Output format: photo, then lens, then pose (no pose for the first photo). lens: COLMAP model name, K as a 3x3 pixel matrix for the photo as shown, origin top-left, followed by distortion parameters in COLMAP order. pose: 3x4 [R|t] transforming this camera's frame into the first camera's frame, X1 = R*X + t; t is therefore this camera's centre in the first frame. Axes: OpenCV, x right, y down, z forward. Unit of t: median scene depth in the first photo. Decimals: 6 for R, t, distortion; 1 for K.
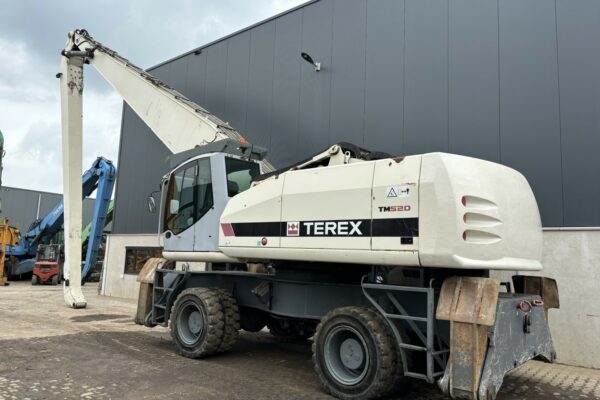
lens RADIAL K [[454.3, 0, 291.2], [0, 454.3, 195.3], [0, 0, 1]] dist [0.044012, -0.034463]
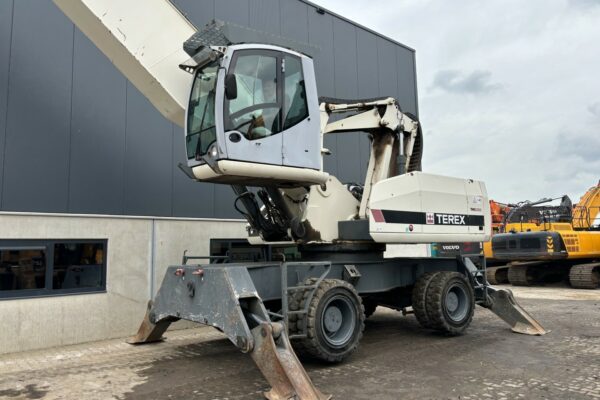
lens RADIAL K [[454.3, 0, 295.8], [0, 454.3, 199.1], [0, 0, 1]] dist [0.044012, -0.034463]
pose [[0.168186, 0.073465, 0.983014, -1.155284], [-0.099999, 0.993346, -0.057128, 0.113480], [-0.980670, -0.088692, 0.174413, 0.996184]]
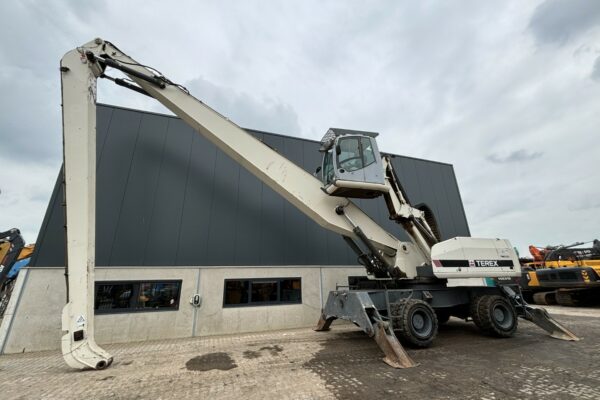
lens RADIAL K [[243.5, 0, 299.5], [0, 243.5, 198.7], [0, 0, 1]] dist [-0.002265, 0.001658]
pose [[0.516607, 0.237607, 0.822593, -1.314696], [-0.067038, 0.968999, -0.237795, 0.092870], [-0.853594, 0.067701, 0.516521, 0.938620]]
